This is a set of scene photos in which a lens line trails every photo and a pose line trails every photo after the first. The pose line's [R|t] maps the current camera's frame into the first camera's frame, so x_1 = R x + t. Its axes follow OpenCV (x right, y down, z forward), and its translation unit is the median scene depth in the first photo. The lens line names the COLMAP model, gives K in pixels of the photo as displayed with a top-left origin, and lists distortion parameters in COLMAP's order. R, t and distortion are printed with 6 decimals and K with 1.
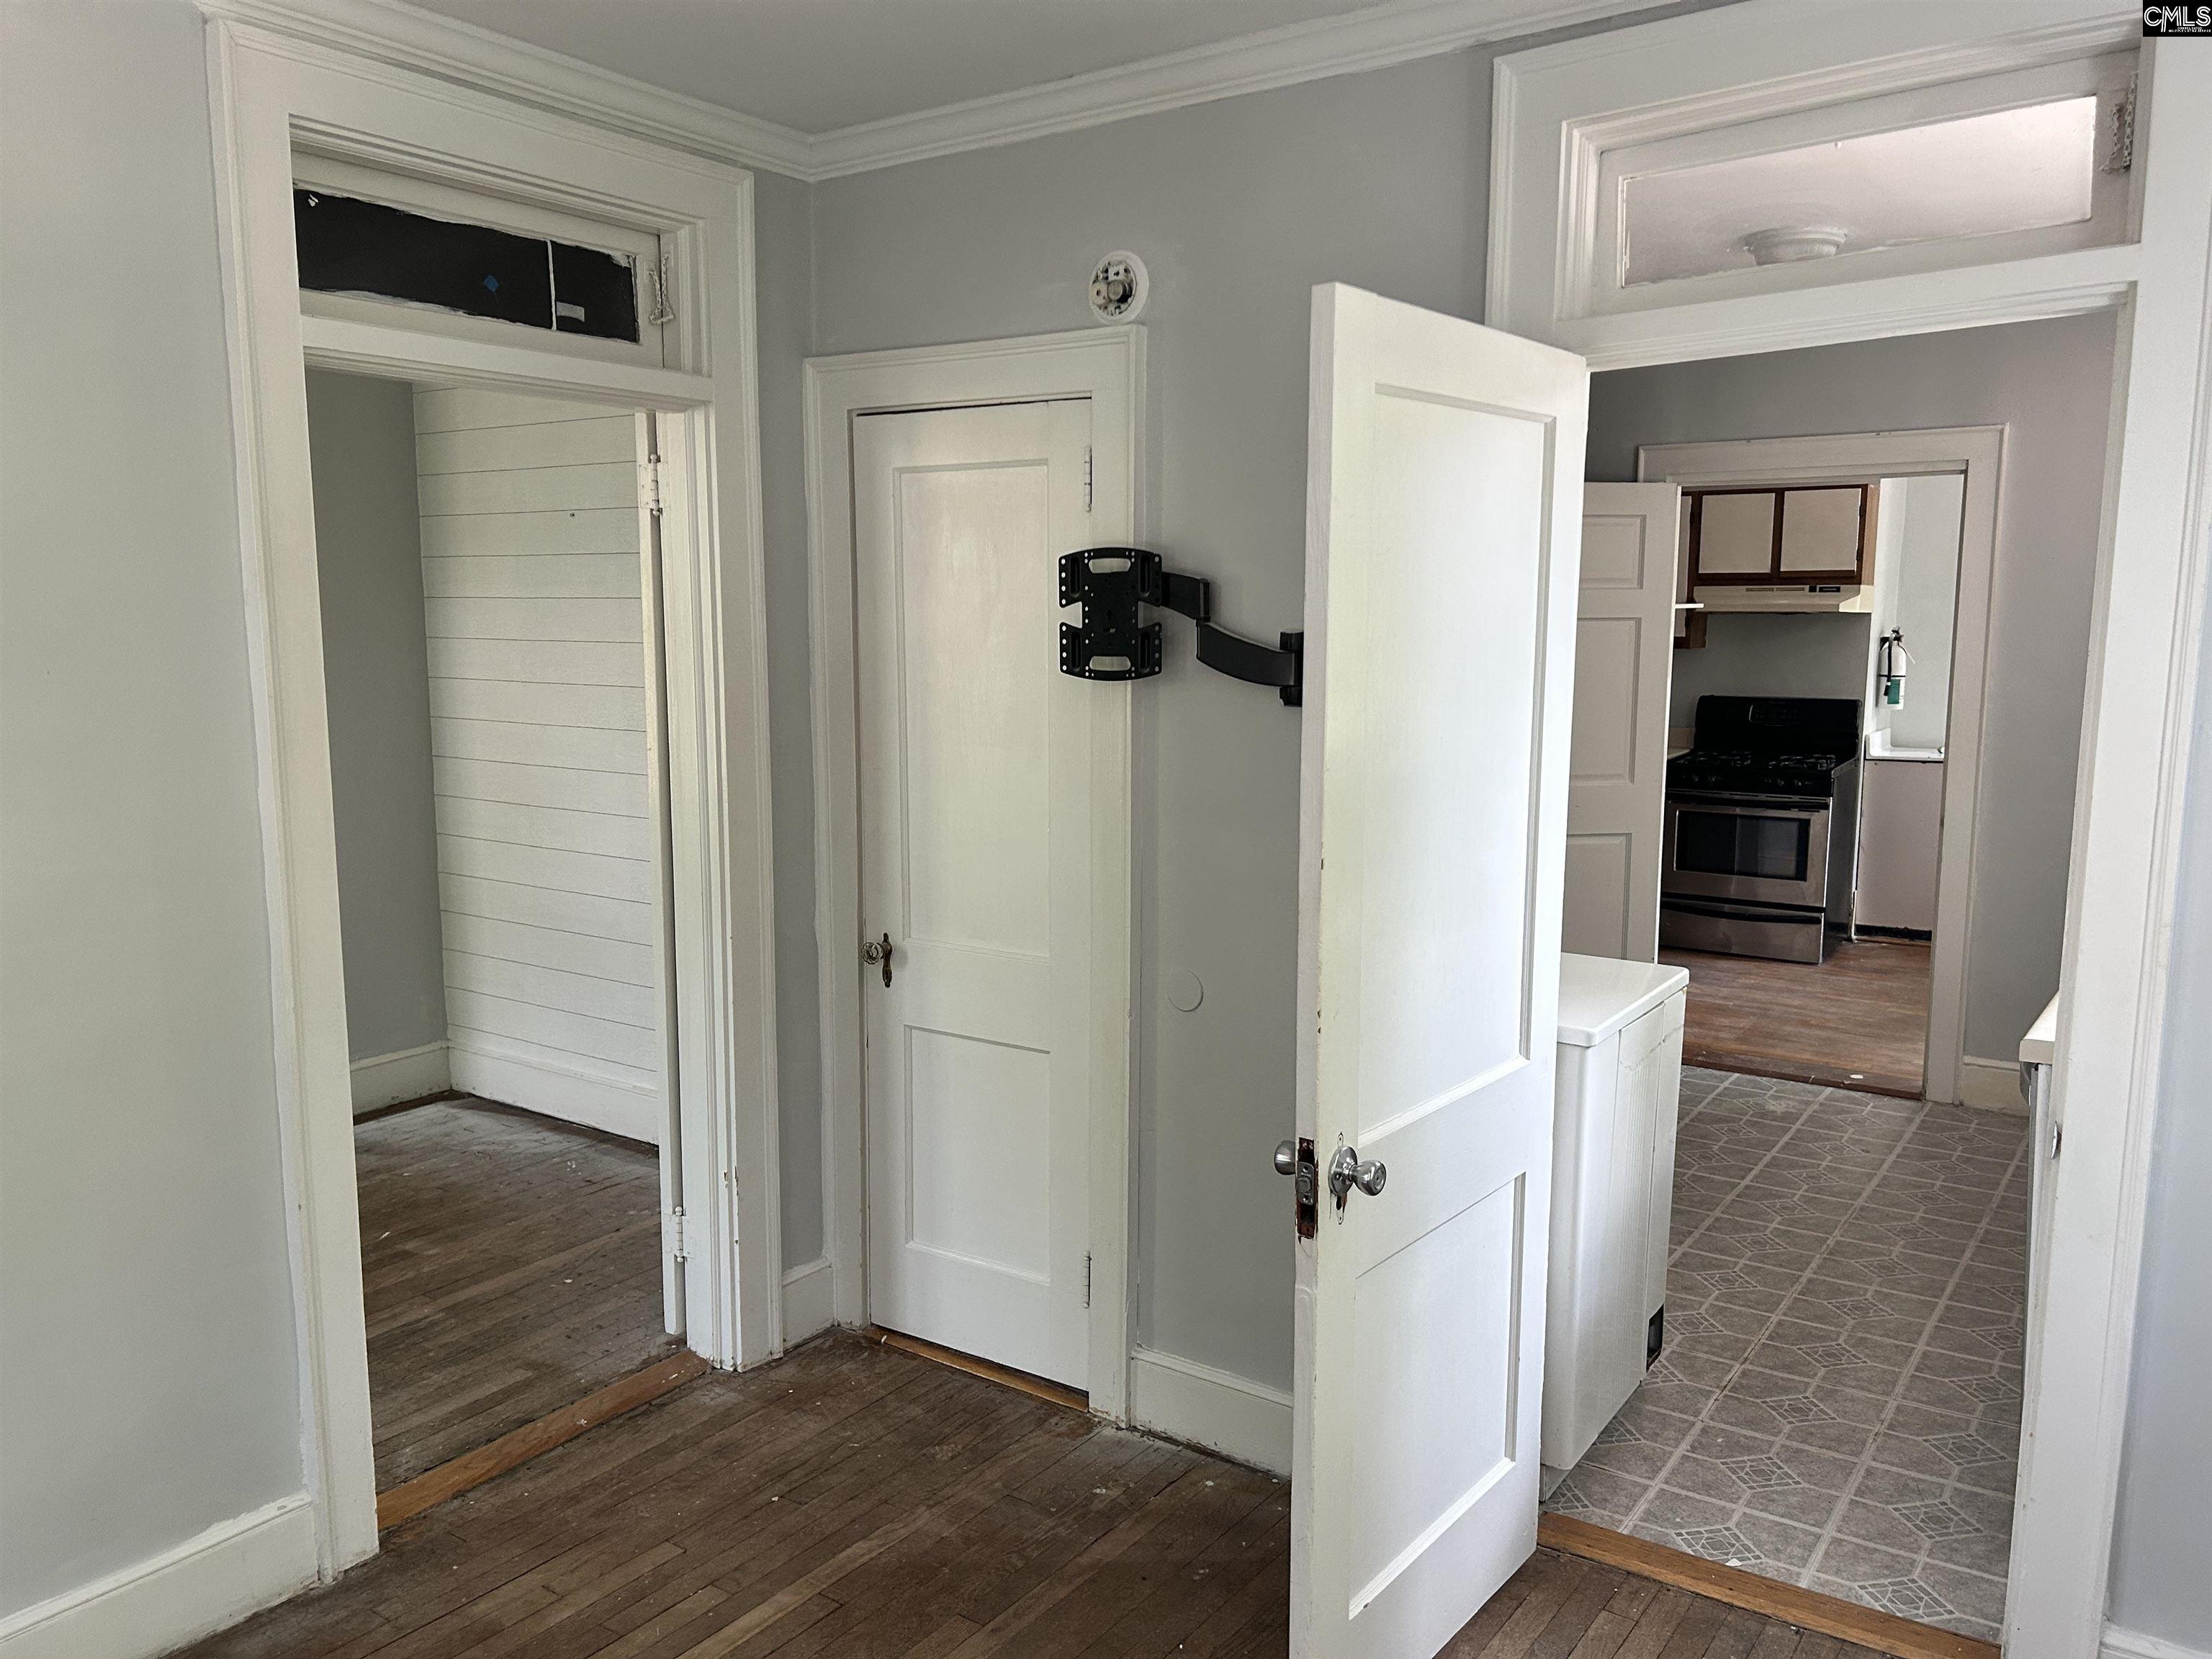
lens RADIAL K [[1663.9, 0, 1111.6], [0, 1663.9, 826.8], [0, 0, 1]] dist [0.063459, -0.053531]
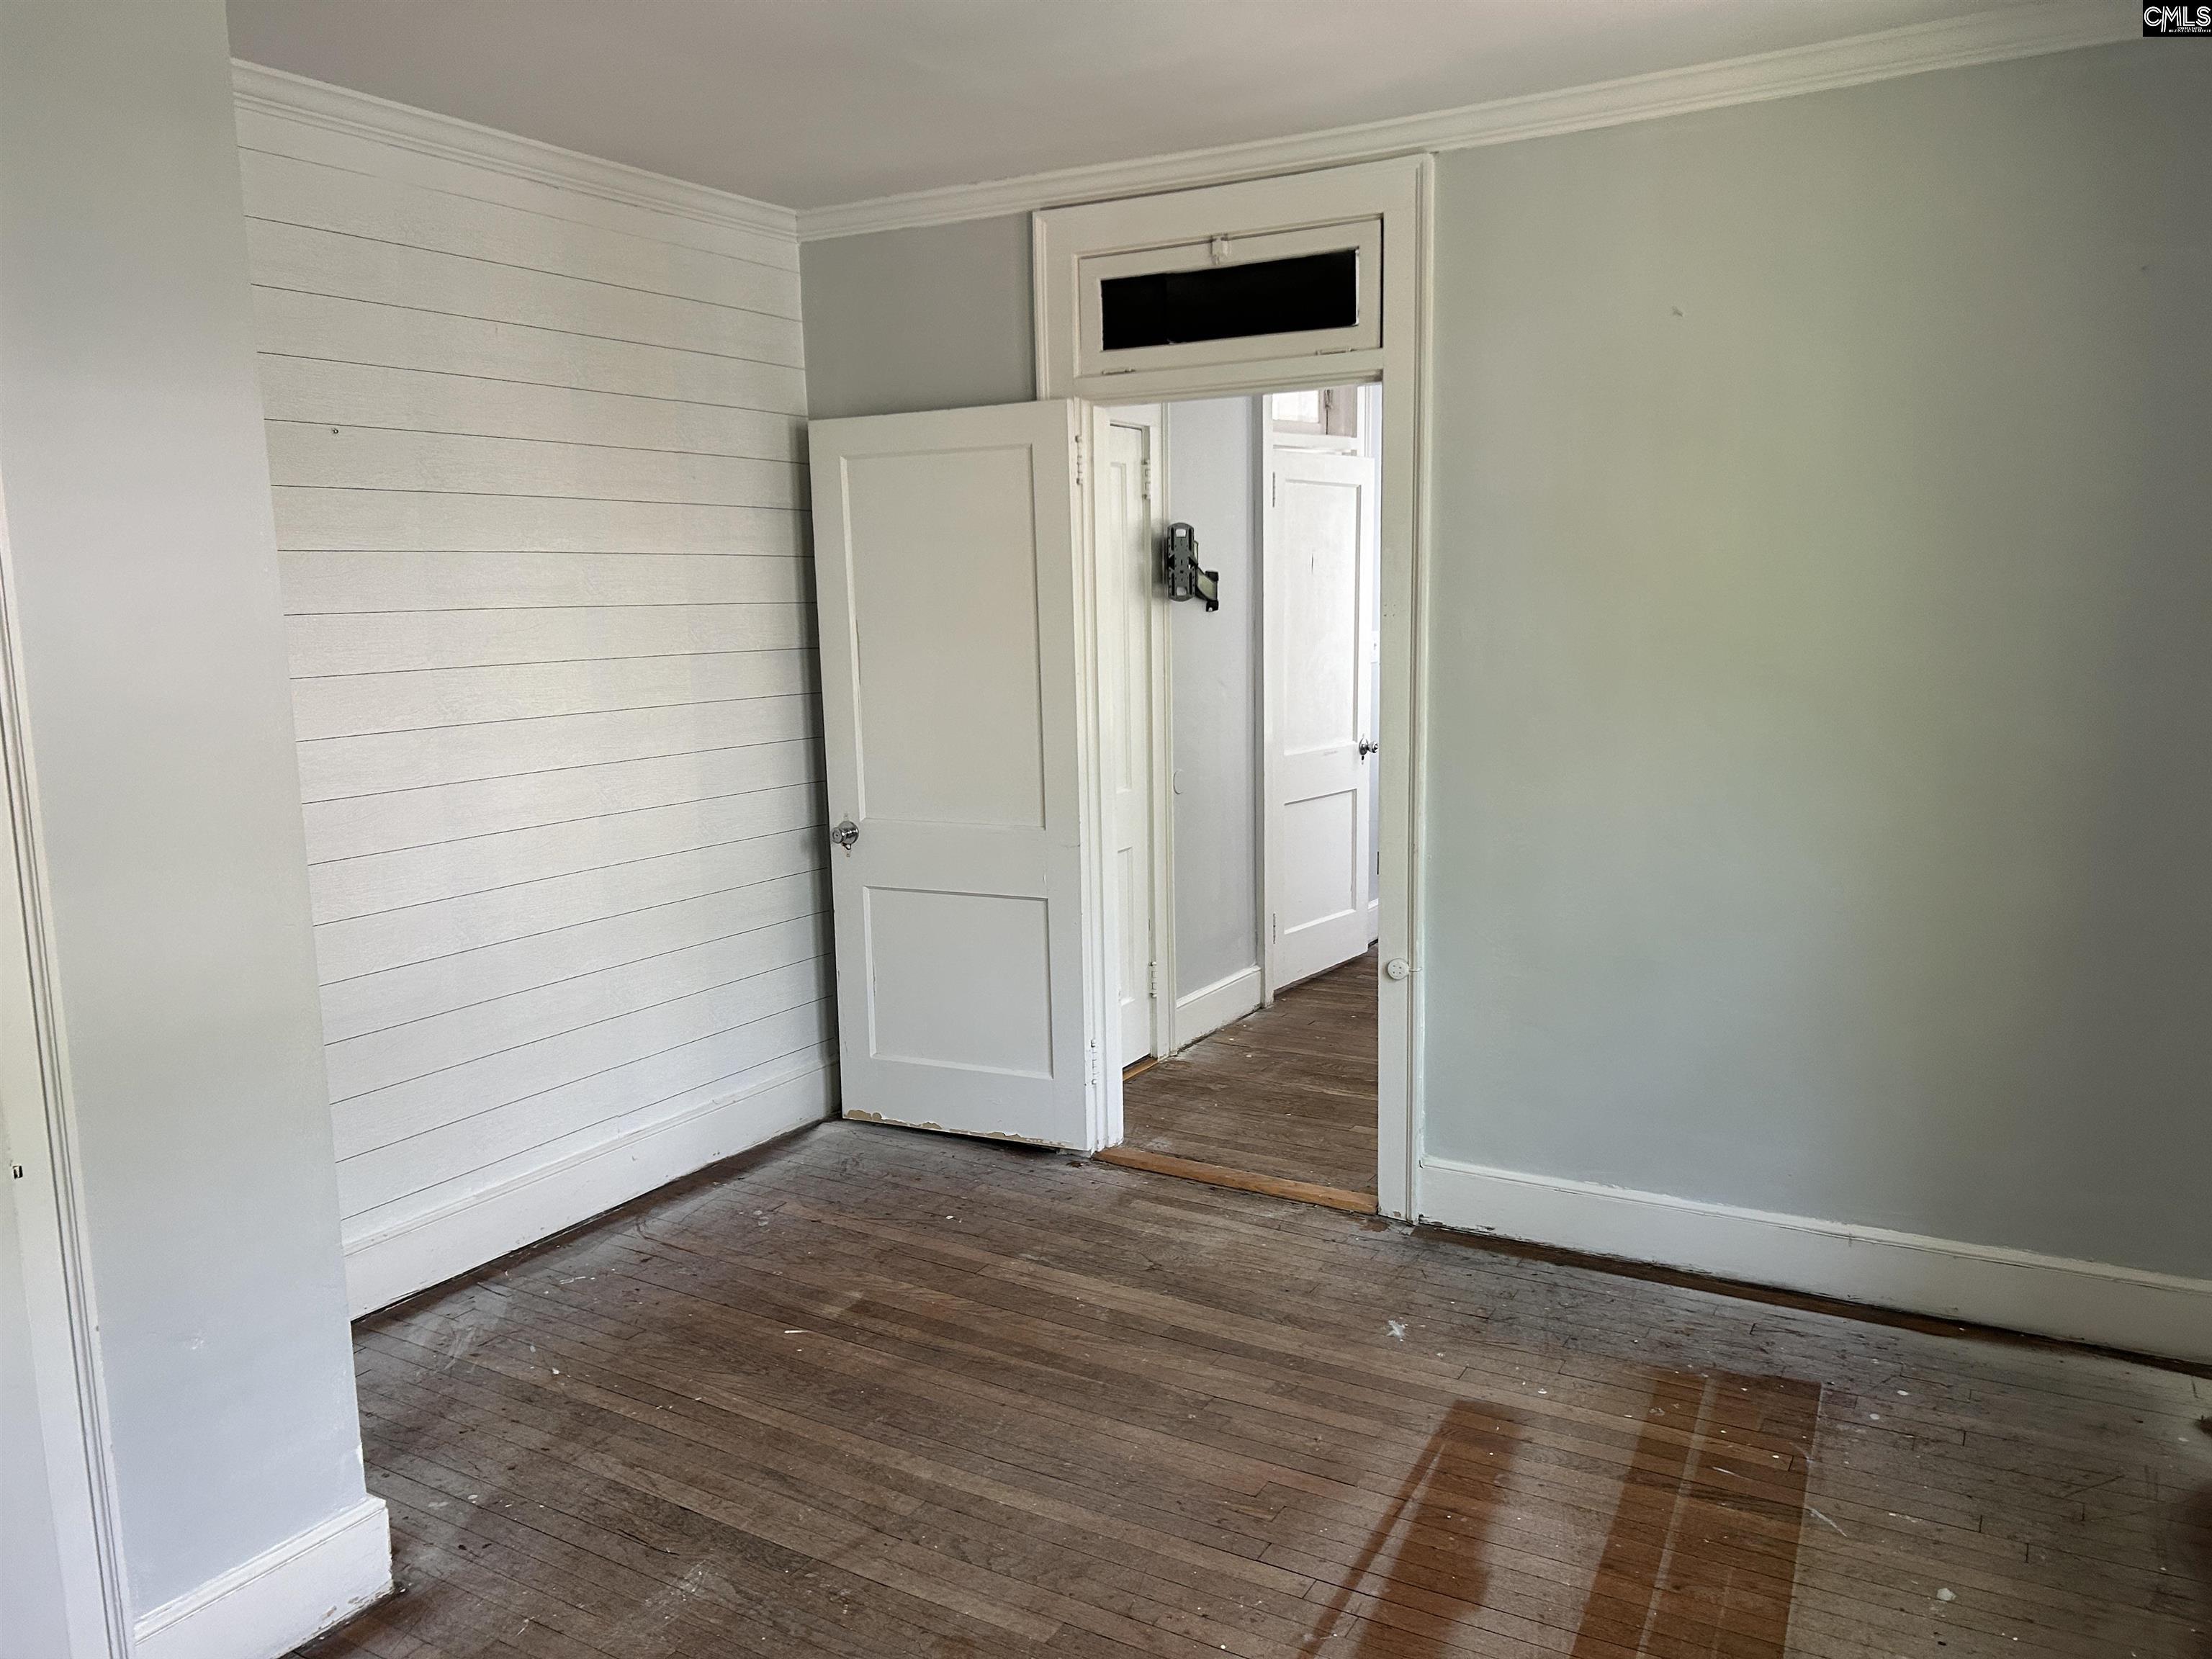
lens RADIAL K [[1663.9, 0, 1115.6], [0, 1663.9, 835.3], [0, 0, 1]] dist [0.063459, -0.053531]
pose [[-0.079133, -0.158228, 0.984227, -1.523025], [0.144530, 0.975069, 0.168376, -0.135044], [-0.986331, 0.155575, -0.054291, 1.076005]]
